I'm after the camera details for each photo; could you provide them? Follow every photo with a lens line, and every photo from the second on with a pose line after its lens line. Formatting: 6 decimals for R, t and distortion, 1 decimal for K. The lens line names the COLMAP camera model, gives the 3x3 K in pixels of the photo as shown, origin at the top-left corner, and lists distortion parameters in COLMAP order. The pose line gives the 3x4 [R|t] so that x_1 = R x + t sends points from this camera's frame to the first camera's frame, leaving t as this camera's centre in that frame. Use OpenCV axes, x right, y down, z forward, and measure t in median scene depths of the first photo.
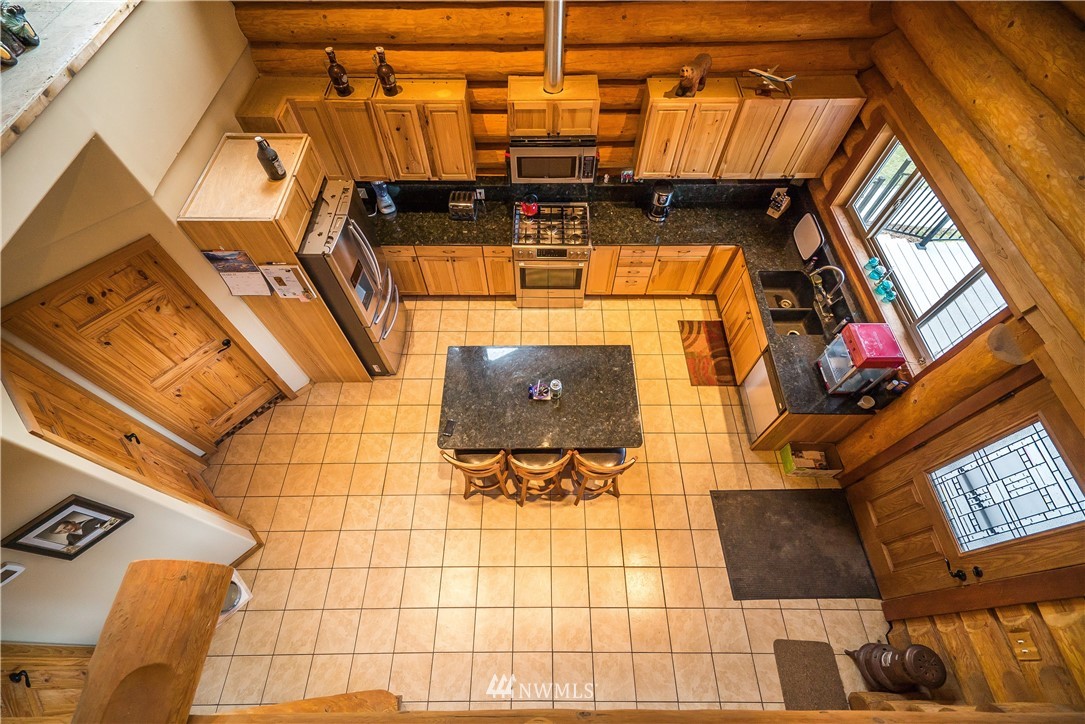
lens RADIAL K [[486.5, 0, 537.7], [0, 486.5, 369.2], [0, 0, 1]] dist [0.033883, -0.000600]
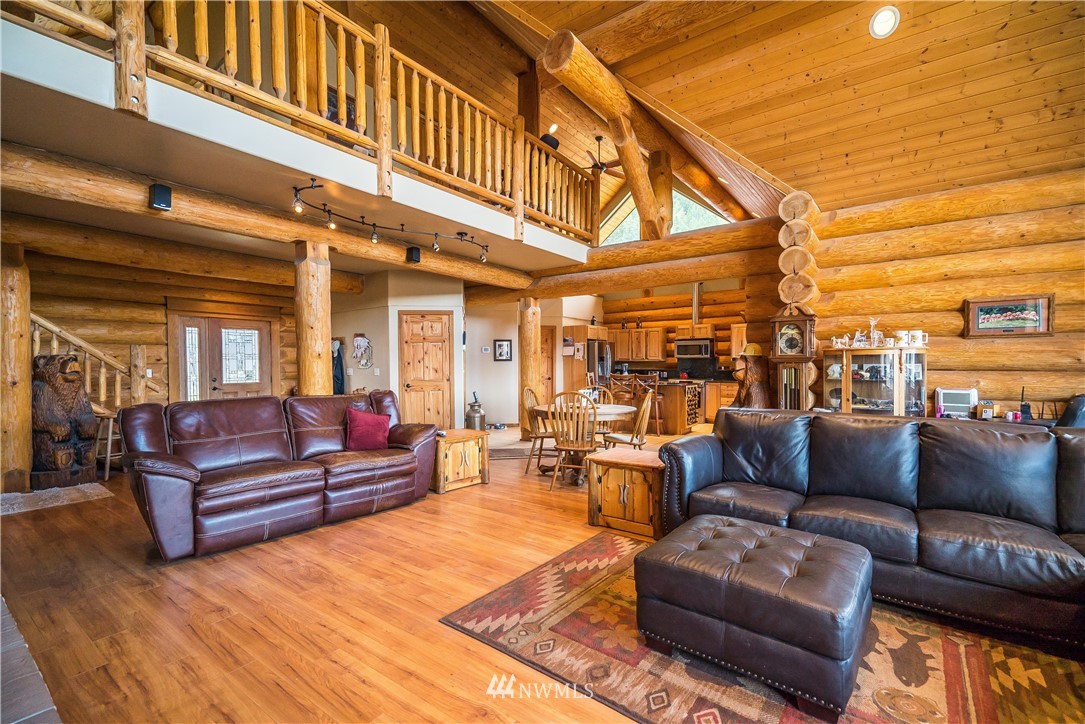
lens RADIAL K [[486.5, 0, 544.7], [0, 486.5, 368.7], [0, 0, 1]] dist [0.033883, -0.000600]
pose [[0.804874, 0.000794, -0.593445, 0.849678], [-0.504442, 0.527661, -0.683456, 1.601189], [0.312596, 0.849454, 0.425101, -0.173679]]
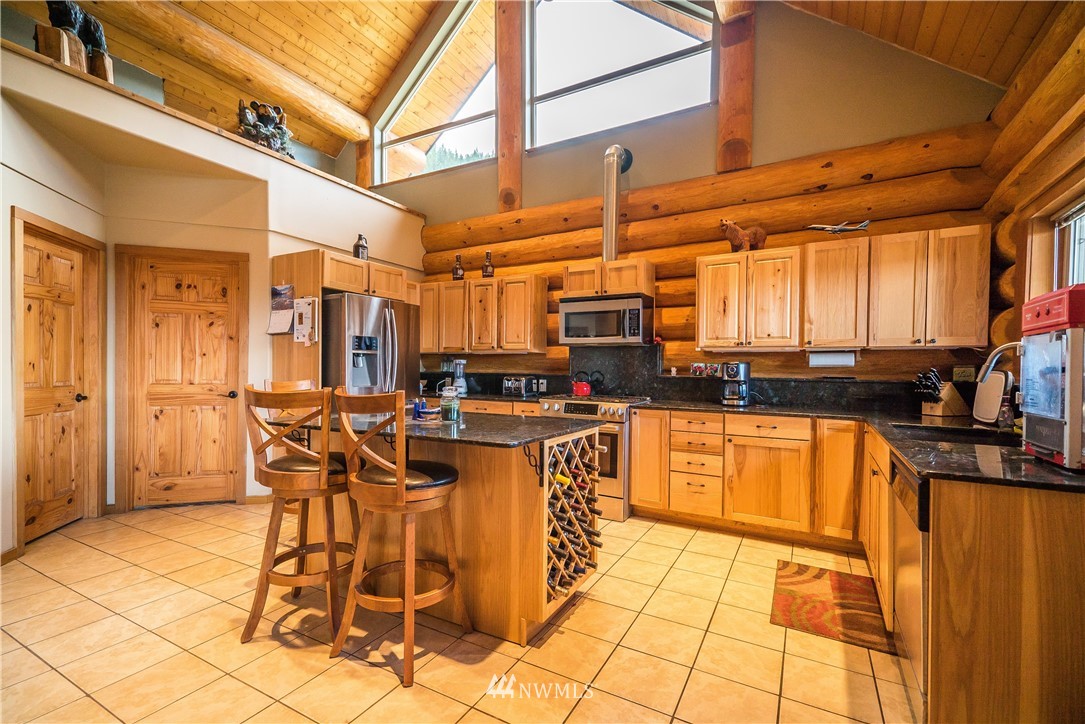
lens RADIAL K [[486.5, 0, 541.4], [0, 486.5, 371.1], [0, 0, 1]] dist [0.033883, -0.000600]
pose [[0.873203, 0.010320, -0.487248, 0.382978], [-0.420973, 0.519717, -0.743422, 0.375716], [0.245559, 0.854276, 0.458162, 0.590179]]
